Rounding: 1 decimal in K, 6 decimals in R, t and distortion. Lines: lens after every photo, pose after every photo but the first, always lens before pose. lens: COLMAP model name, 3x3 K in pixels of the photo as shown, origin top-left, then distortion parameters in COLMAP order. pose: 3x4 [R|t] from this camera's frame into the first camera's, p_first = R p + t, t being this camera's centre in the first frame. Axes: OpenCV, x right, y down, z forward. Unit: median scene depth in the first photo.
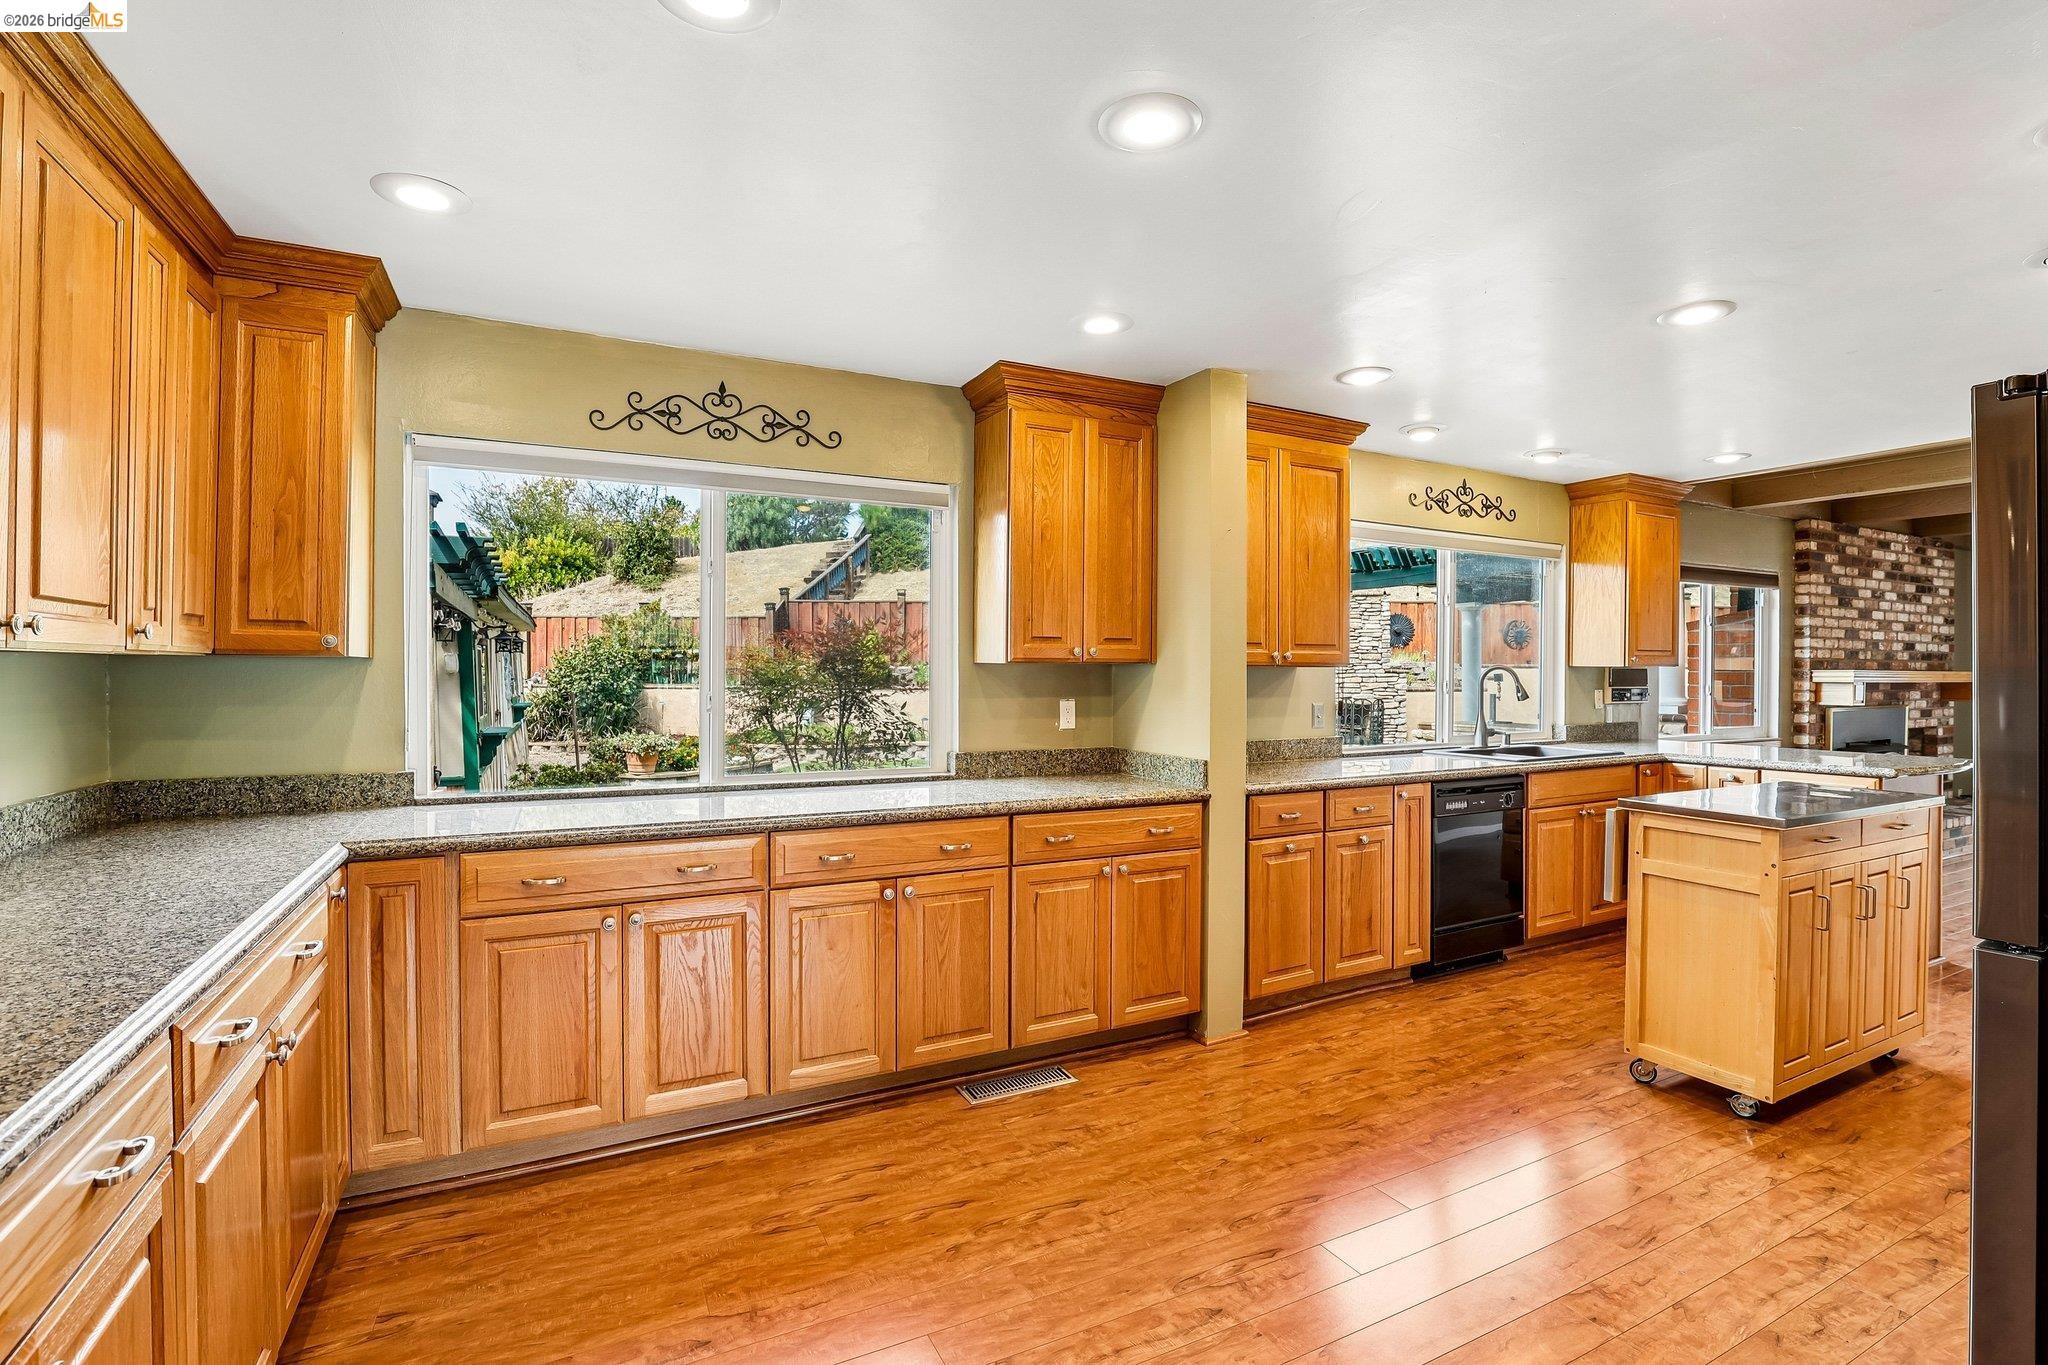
lens RADIAL K [[937.5, 0, 1031.5], [0, 937.5, 677.4], [0, 0, 1]] dist [-0.025943, 0.001476]
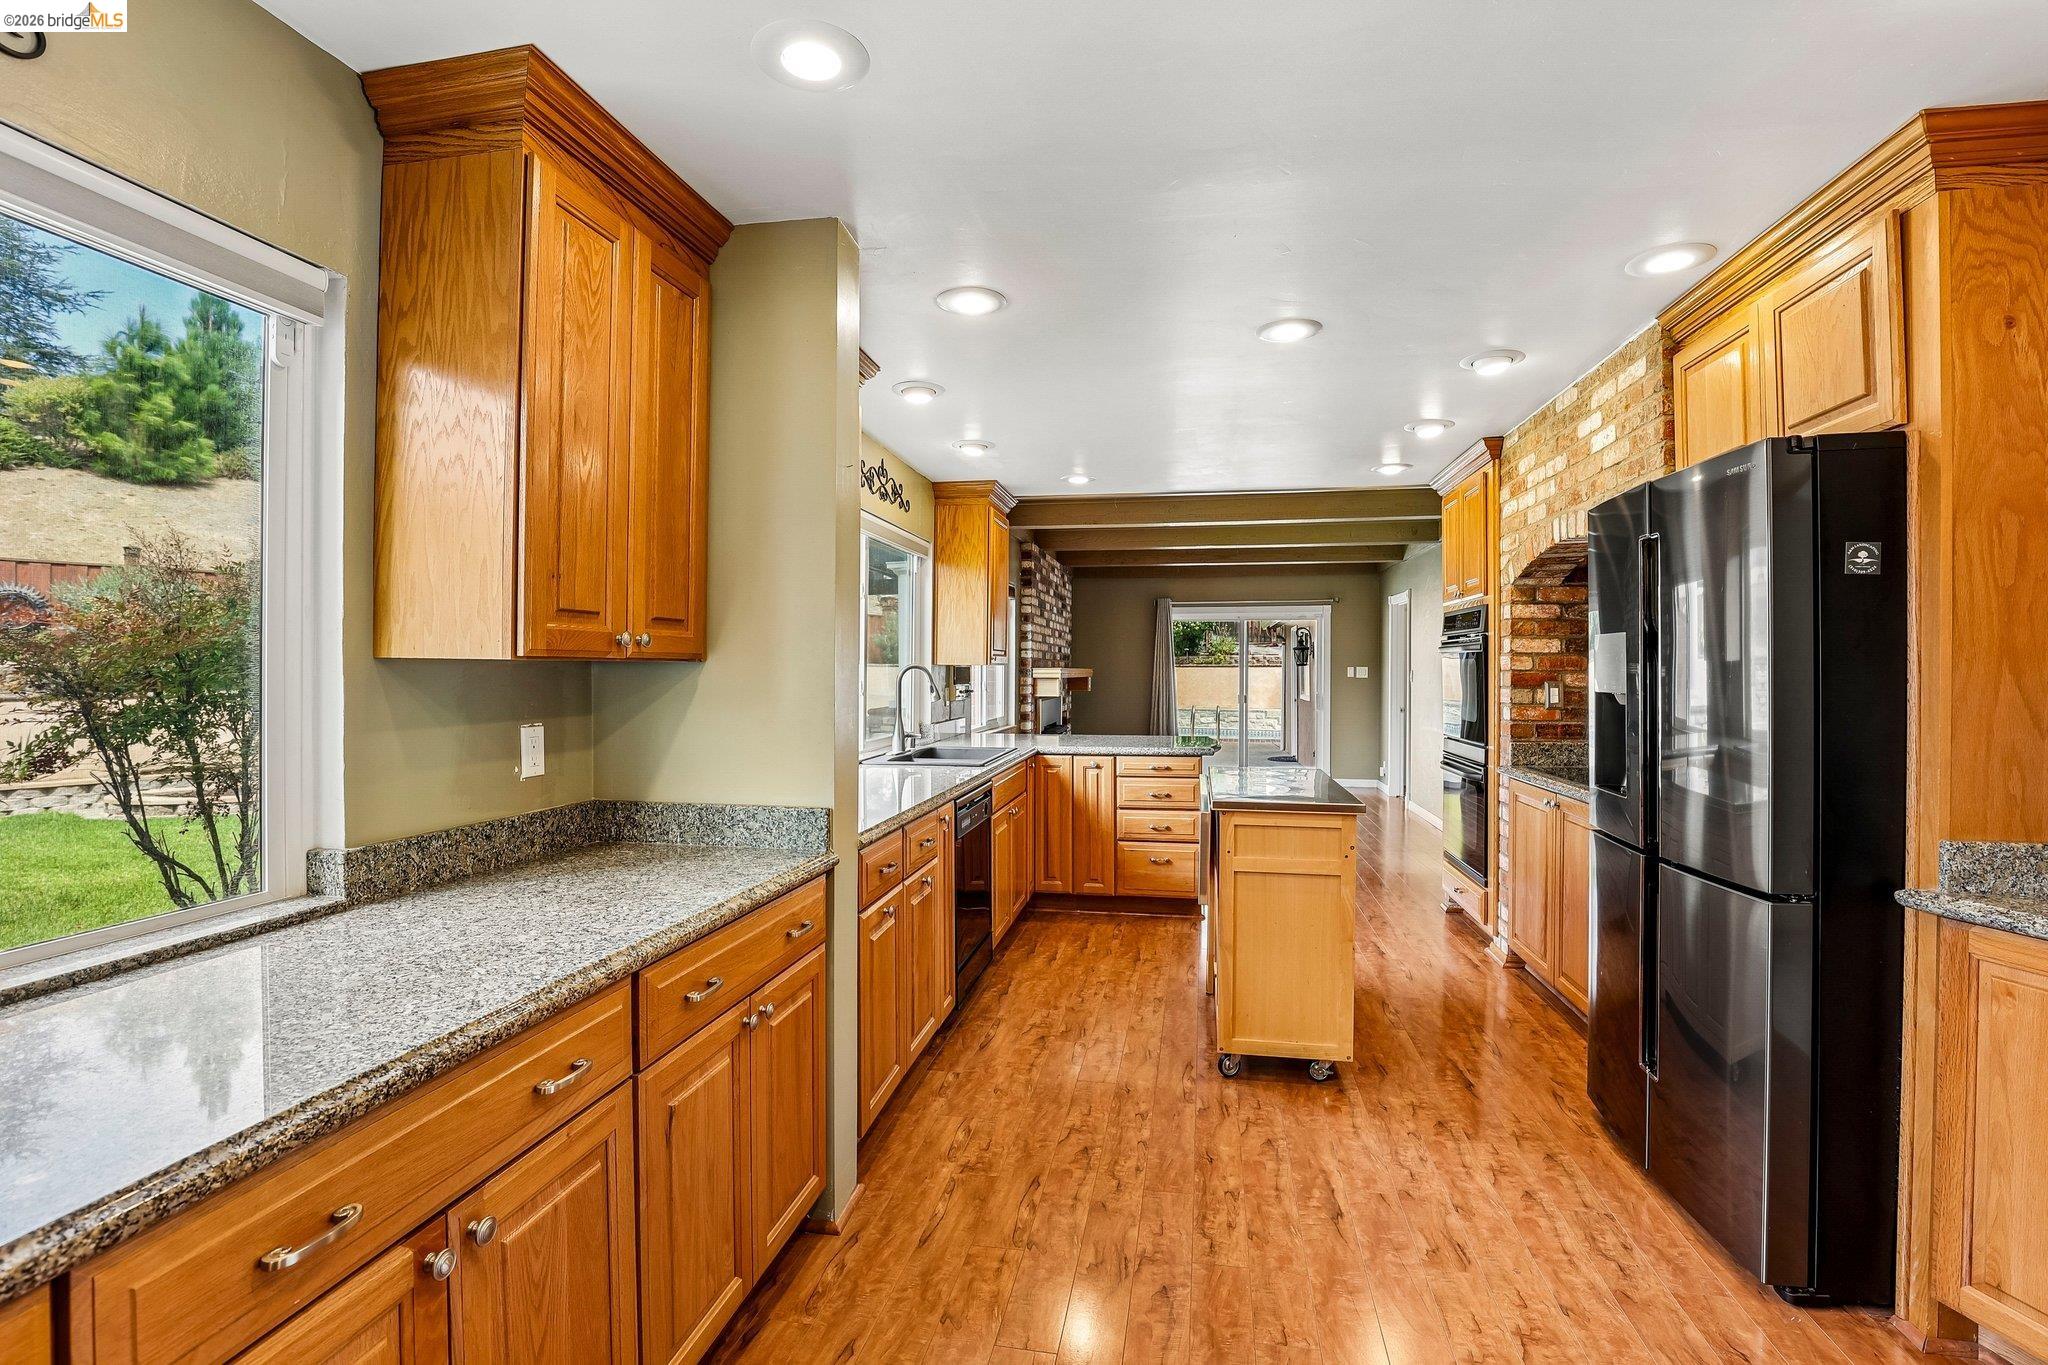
lens RADIAL K [[937.5, 0, 1022.7], [0, 937.5, 676.9], [0, 0, 1]] dist [-0.025943, 0.001476]
pose [[0.615544, -0.008195, 0.788060, -0.229933], [0.005363, 0.999966, 0.006210, -0.007168], [-0.788084, 0.000404, 0.615567, 0.444019]]
